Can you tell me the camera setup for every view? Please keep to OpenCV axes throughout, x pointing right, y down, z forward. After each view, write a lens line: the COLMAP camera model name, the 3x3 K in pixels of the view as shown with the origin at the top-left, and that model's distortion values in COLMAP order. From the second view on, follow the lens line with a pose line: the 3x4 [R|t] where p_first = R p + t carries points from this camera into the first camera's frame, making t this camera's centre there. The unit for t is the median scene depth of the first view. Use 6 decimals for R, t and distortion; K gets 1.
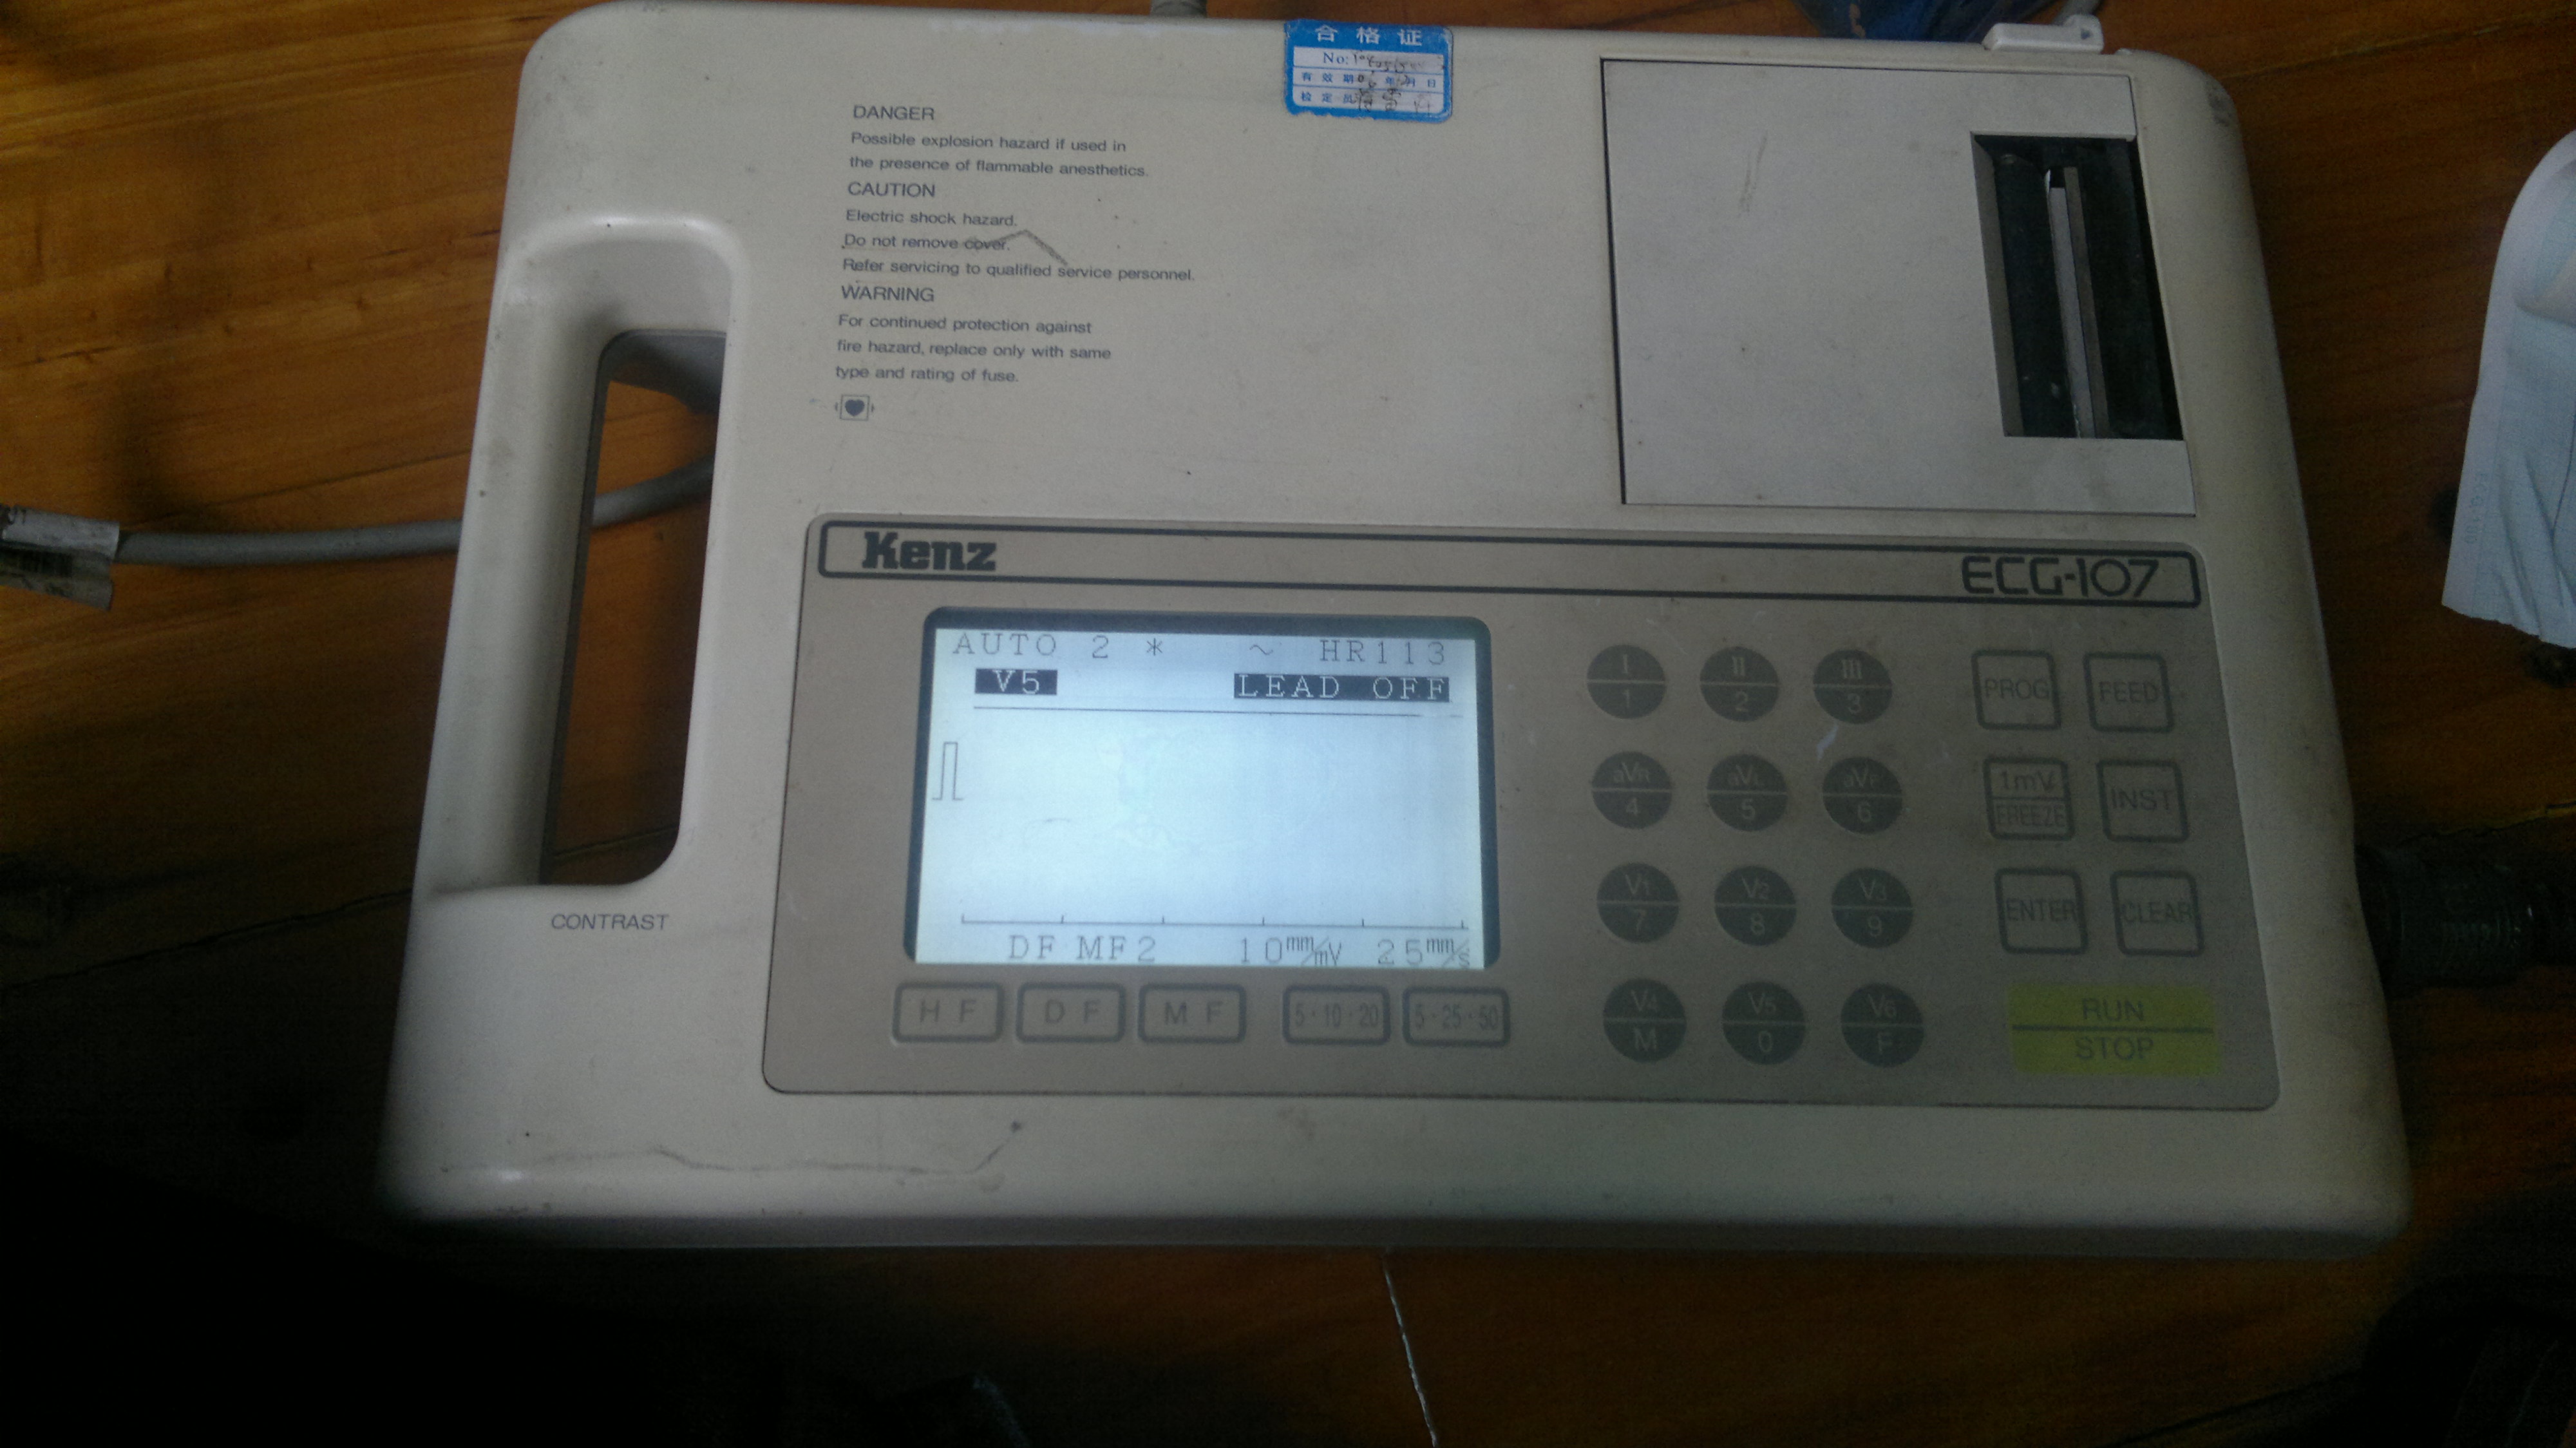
lens RADIAL K [[2093.0, 0, 1357.4], [0, 2093.0, 738.9], [0, 0, 1]] dist [0.080983, -0.182706]
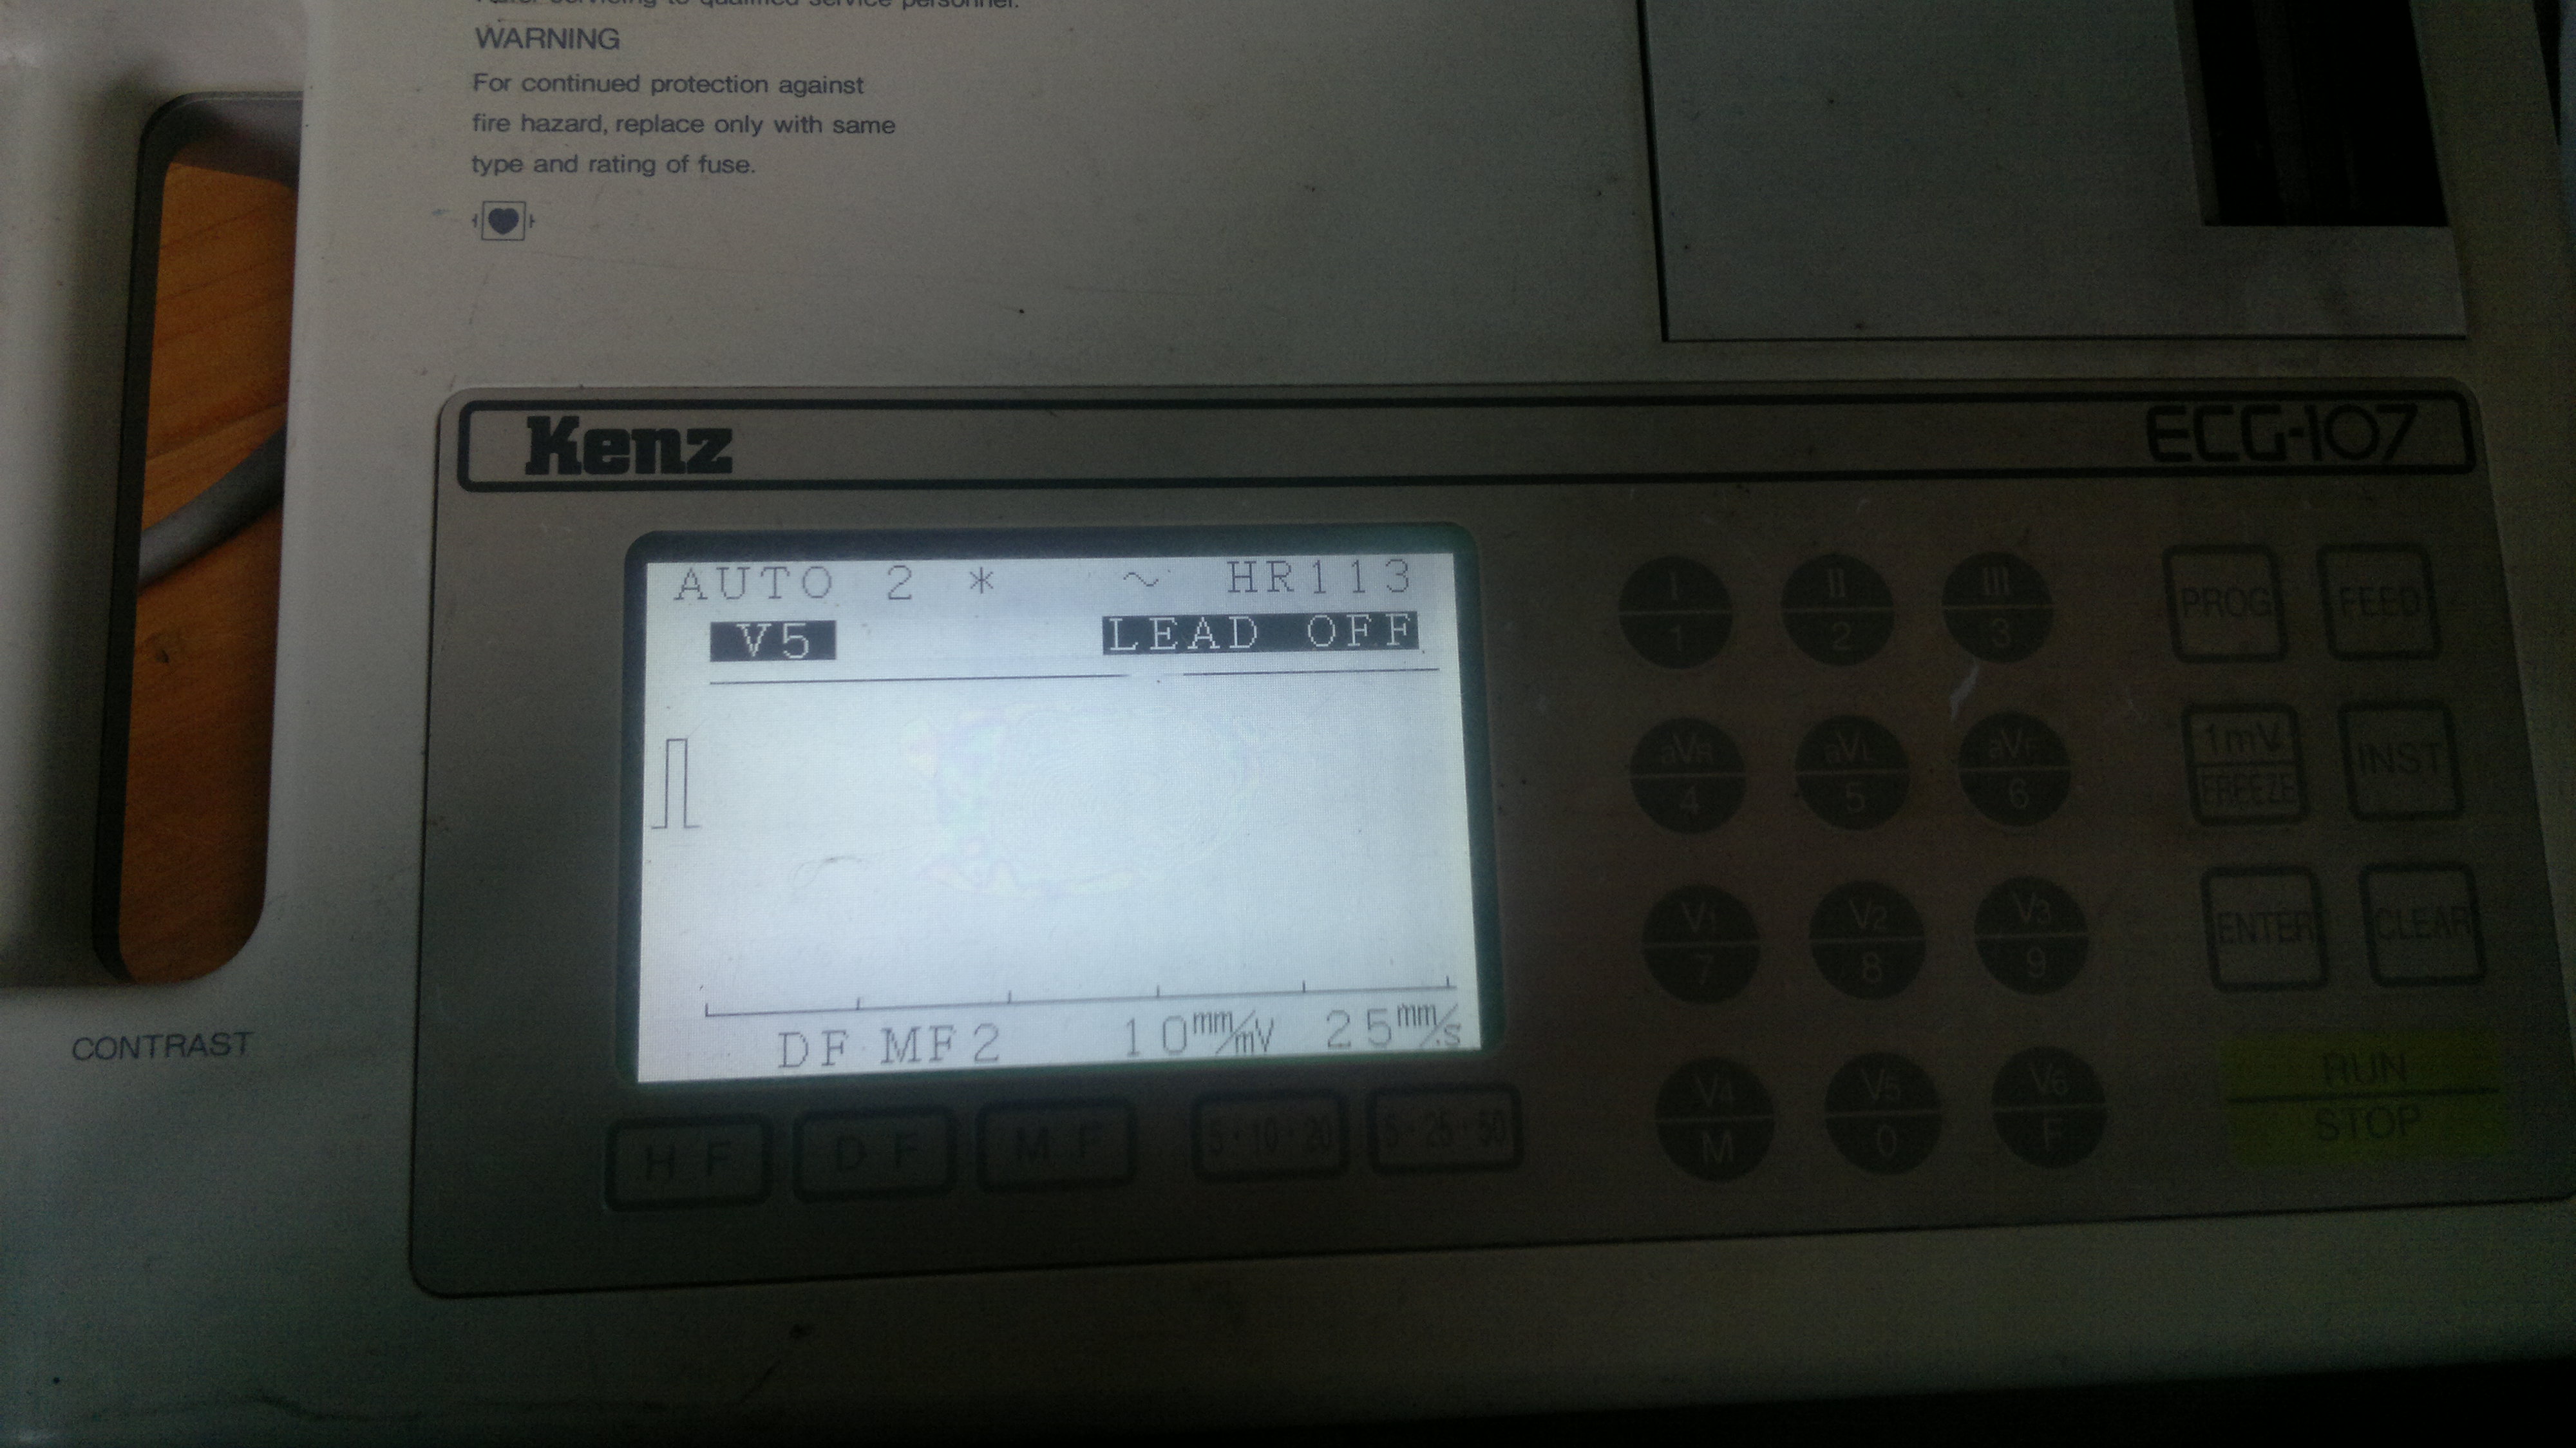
lens RADIAL K [[2093.0, 0, 1357.4], [0, 2093.0, 738.9], [0, 0, 1]] dist [0.080983, -0.182706]
pose [[0.998543, -0.029898, 0.044922, -0.007920], [0.023332, 0.989855, 0.140151, -0.085465], [-0.048657, -0.138899, 0.989111, 0.321250]]
